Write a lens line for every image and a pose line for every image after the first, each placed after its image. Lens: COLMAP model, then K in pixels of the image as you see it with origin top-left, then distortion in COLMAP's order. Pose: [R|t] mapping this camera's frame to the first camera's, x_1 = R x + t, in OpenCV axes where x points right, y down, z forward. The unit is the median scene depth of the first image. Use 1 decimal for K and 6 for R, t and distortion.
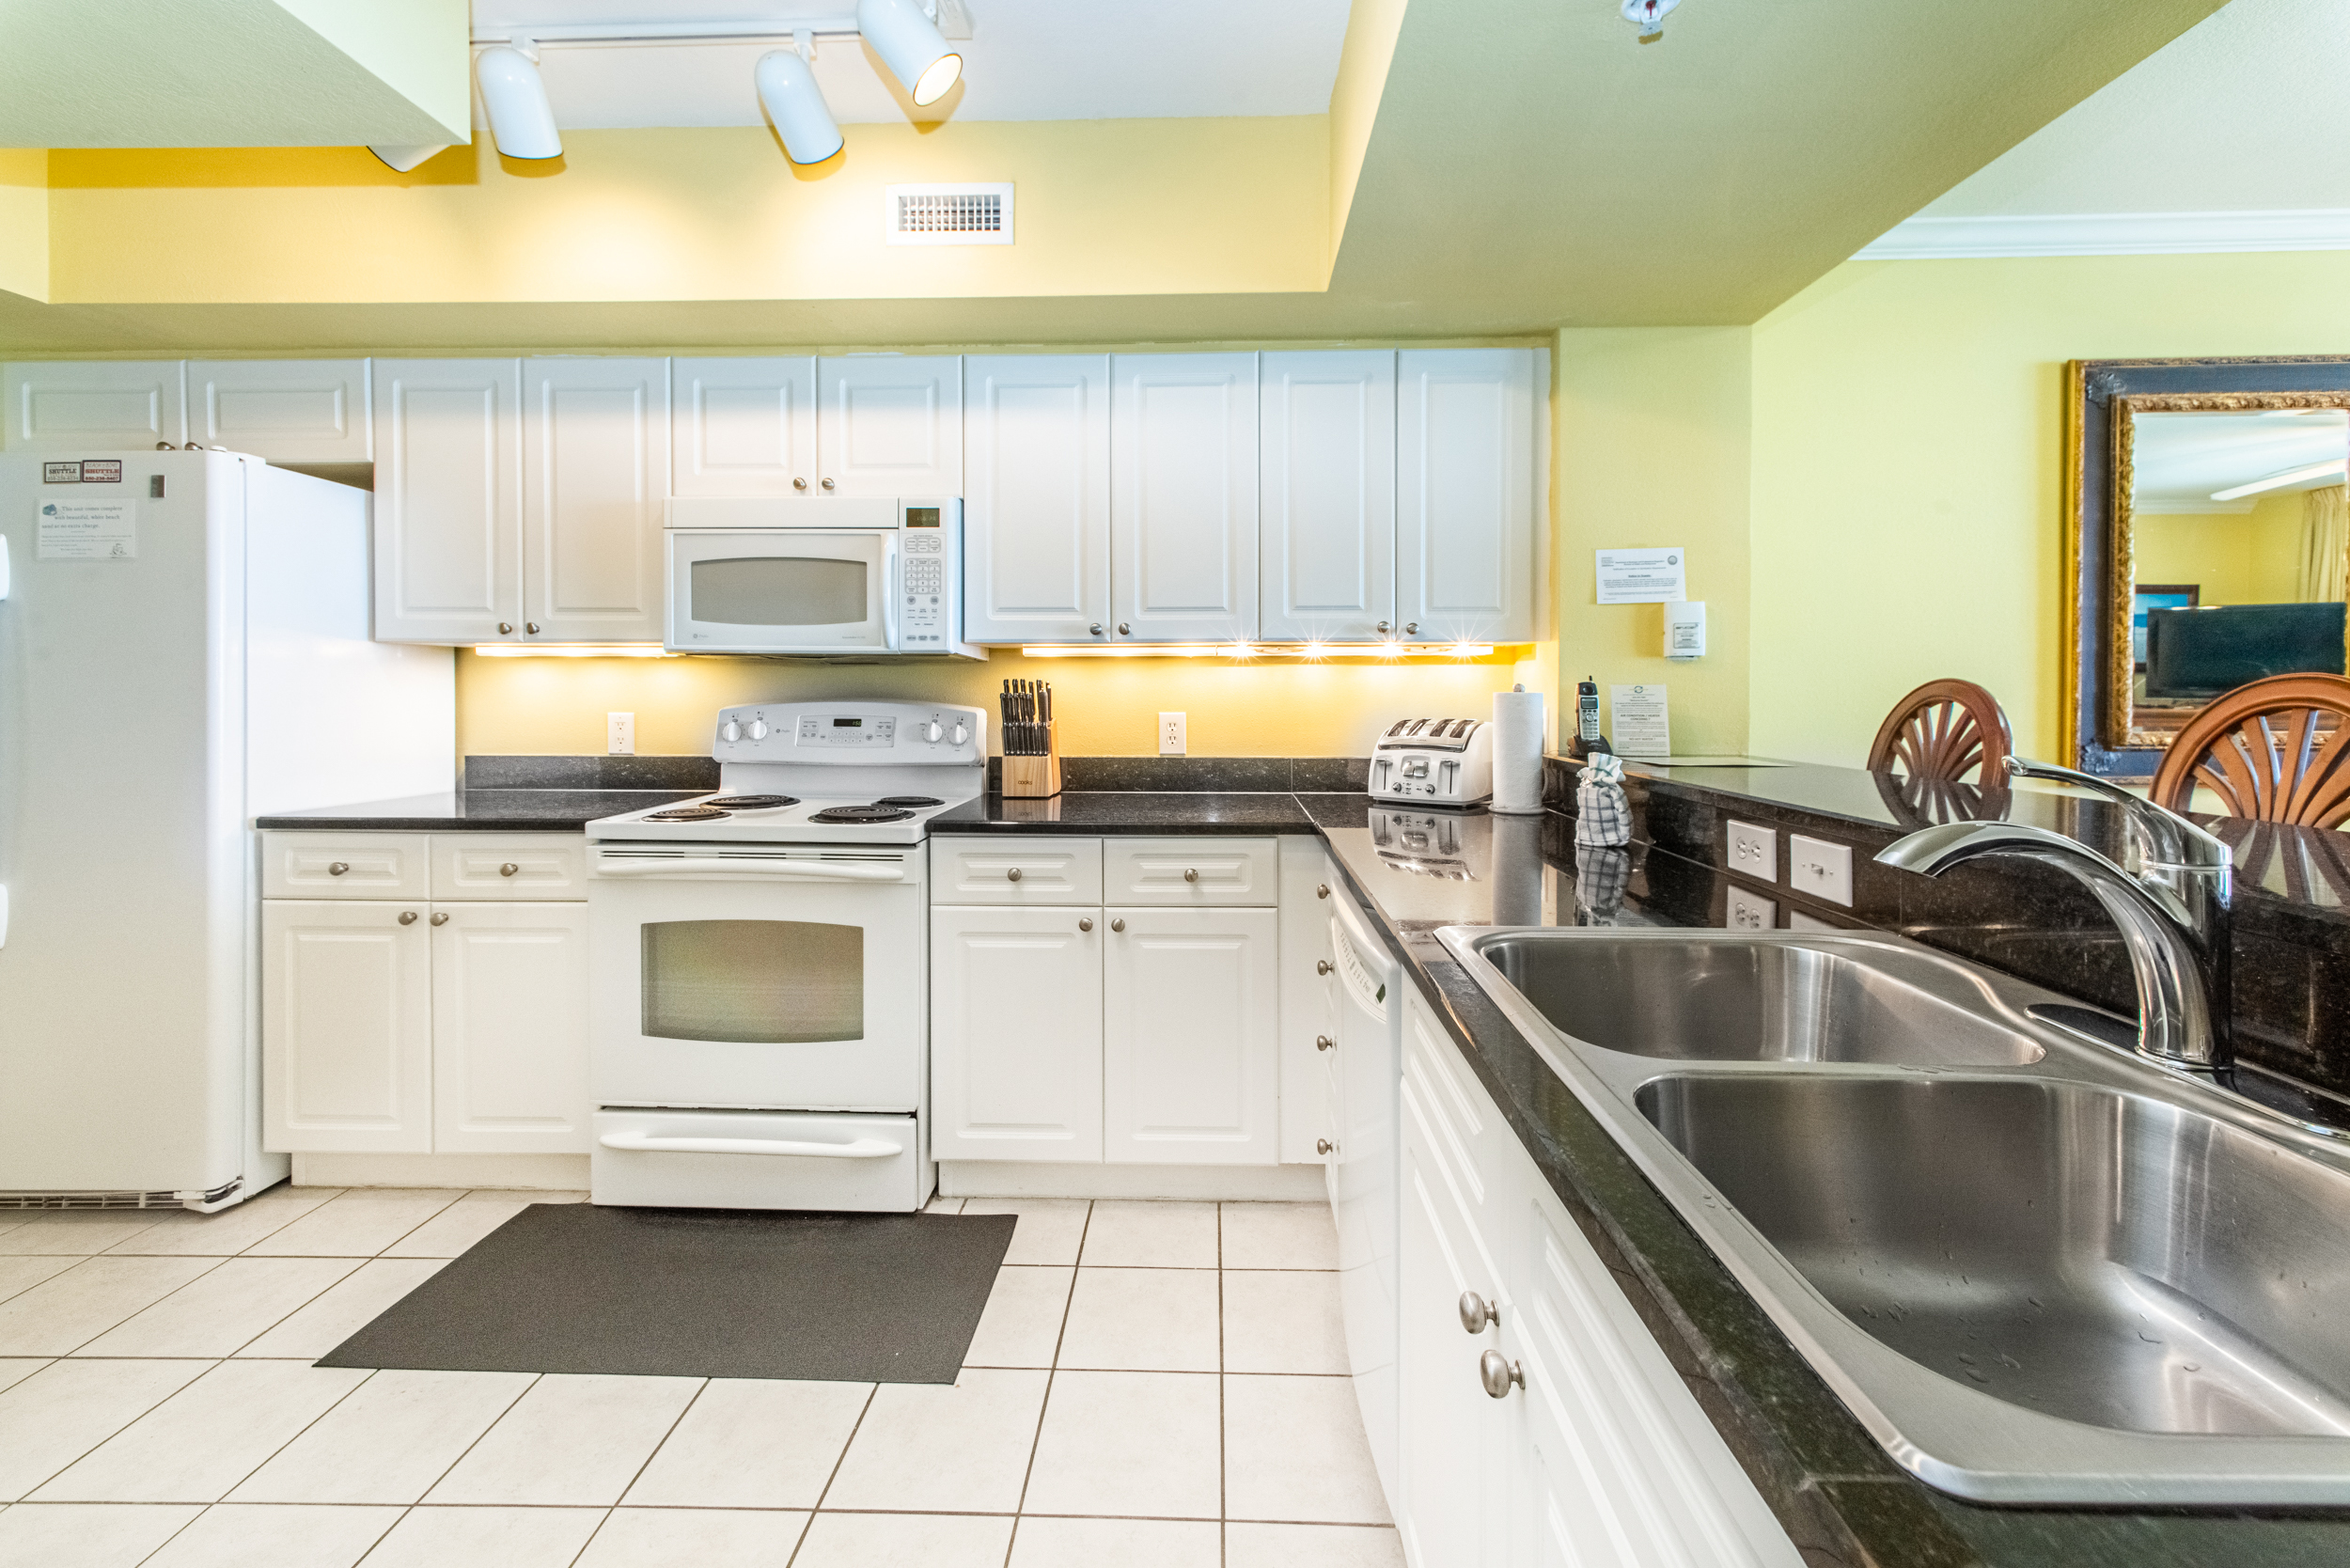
lens RADIAL K [[959.5, 0, 1180.1], [0, 959.5, 696.9], [0, 0, 1]] dist [0.014360, 0.000024]
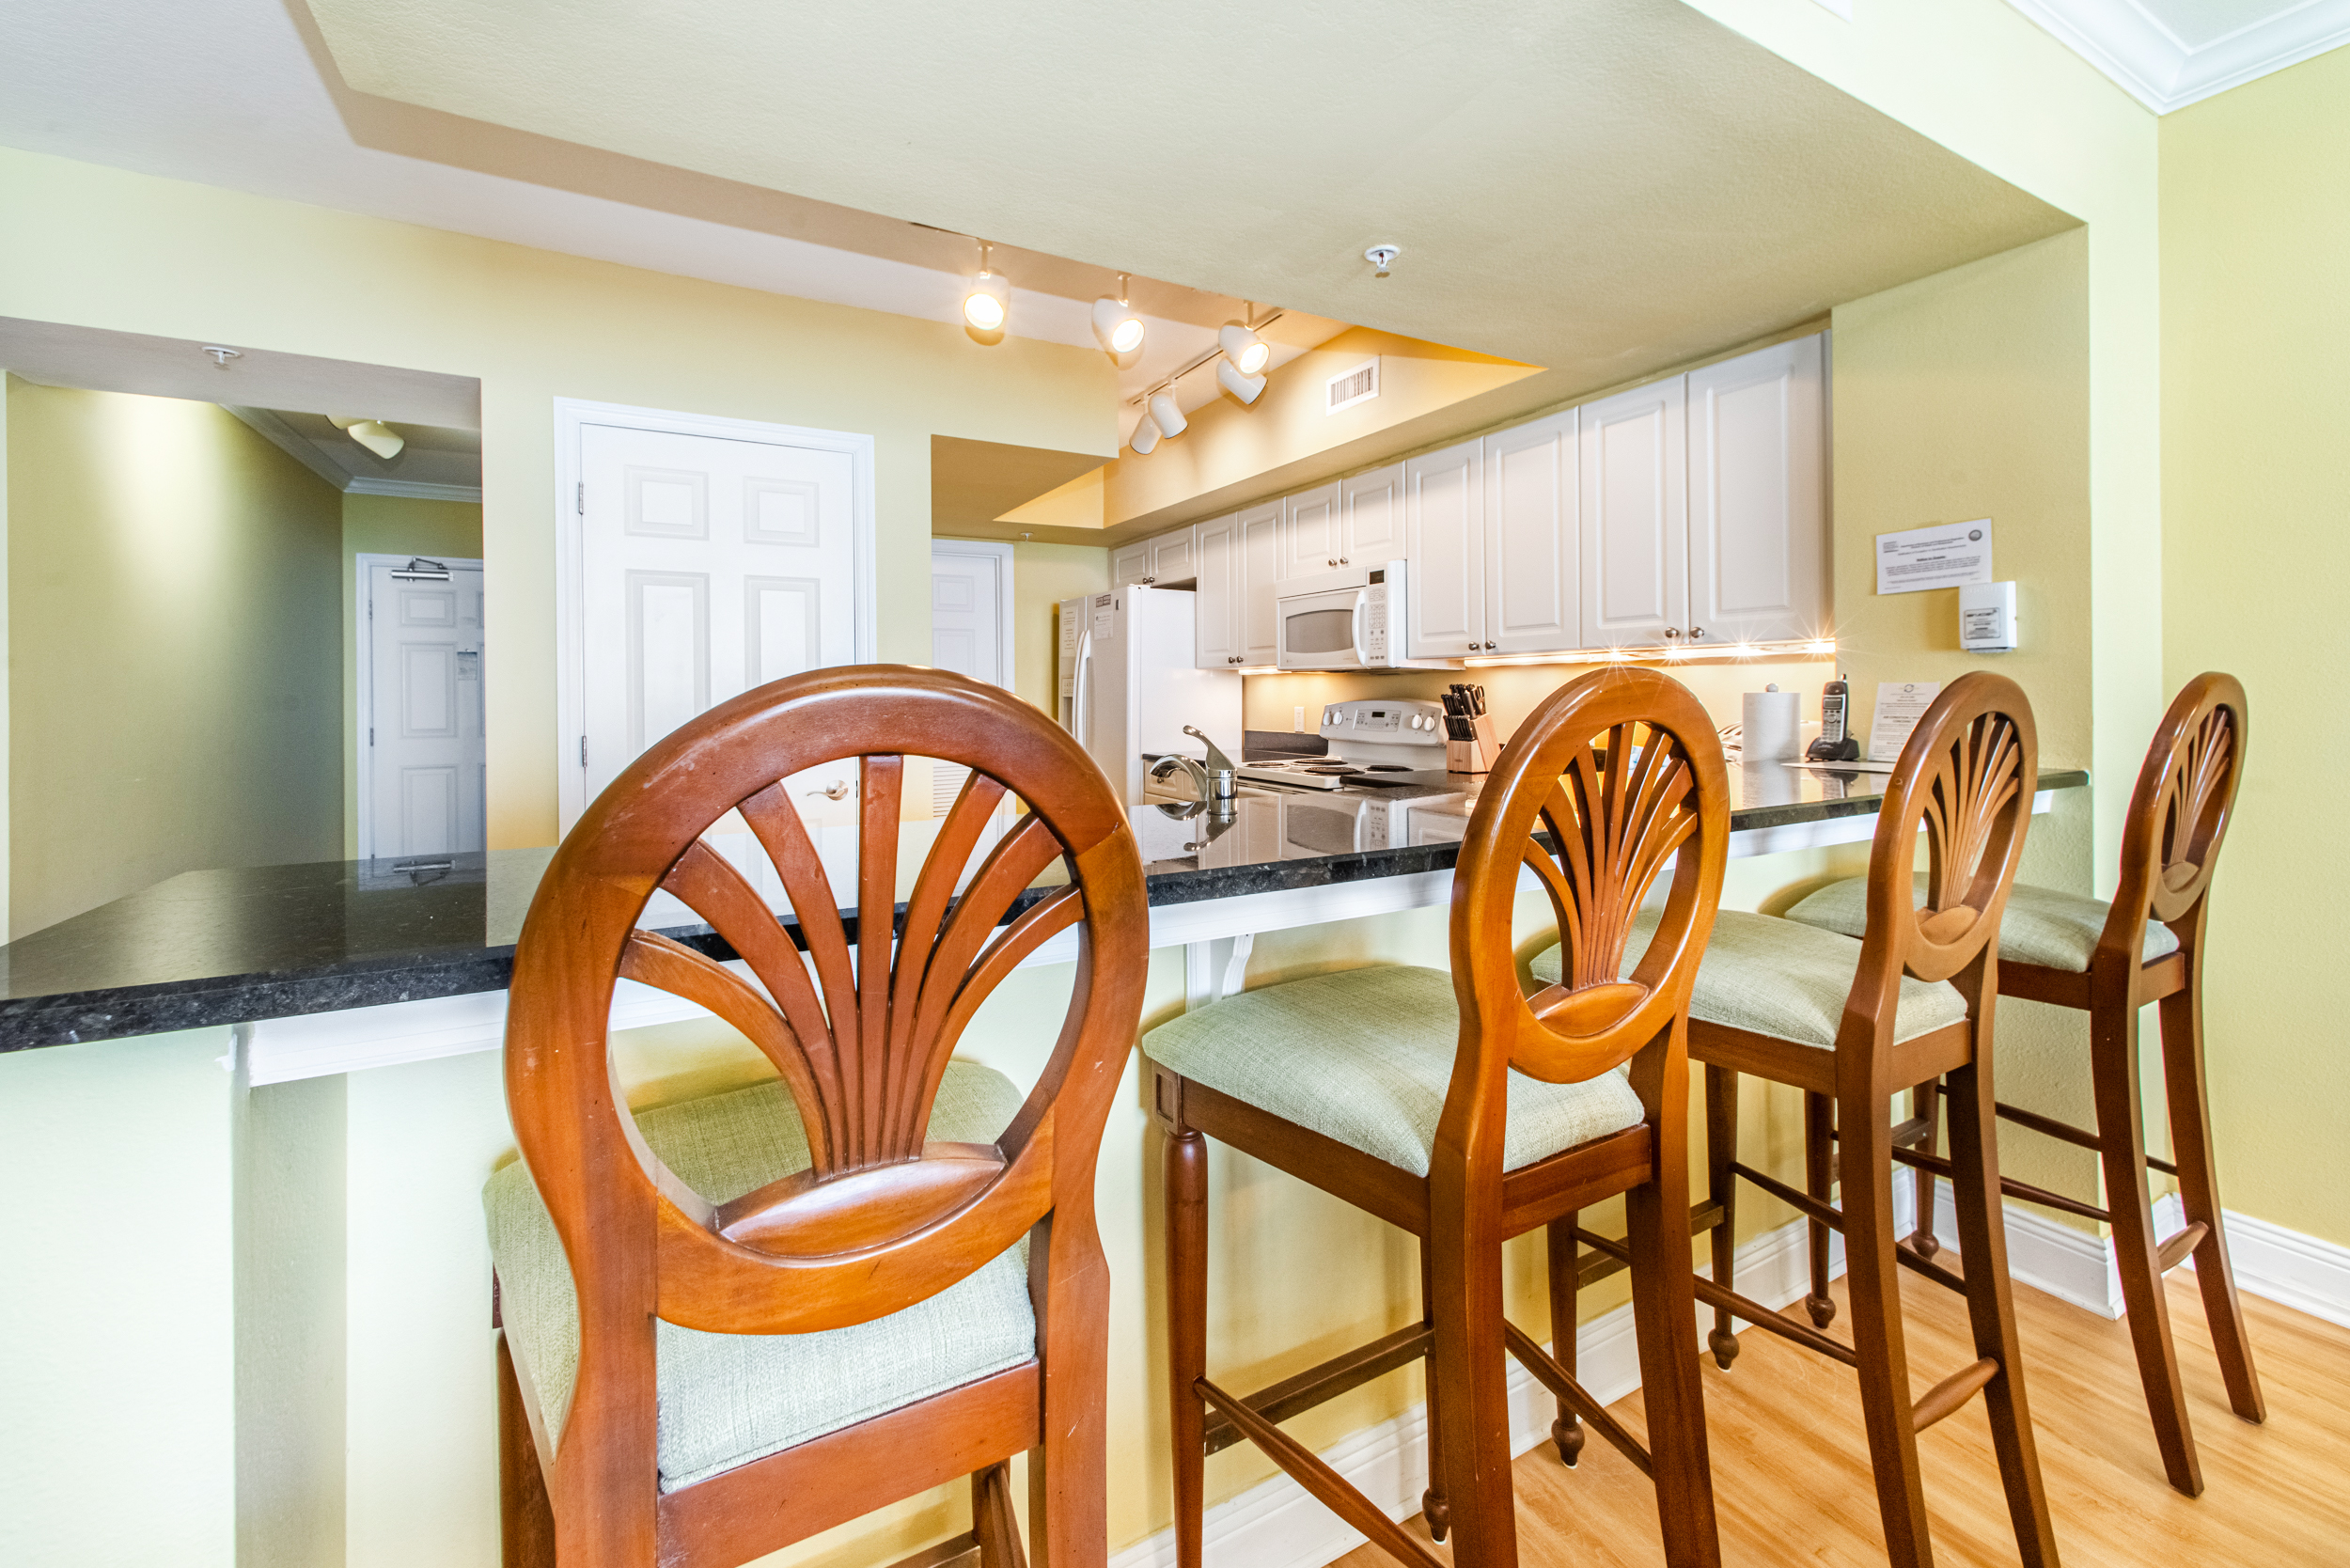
lens RADIAL K [[959.5, 0, 1180.1], [0, 959.5, 696.9], [0, 0, 1]] dist [0.014360, 0.000024]
pose [[0.523345, -0.000705, -0.852121, 0.844845], [-0.002279, 0.999995, -0.002227, 0.003877], [0.852118, 0.003107, 0.523340, -0.042904]]
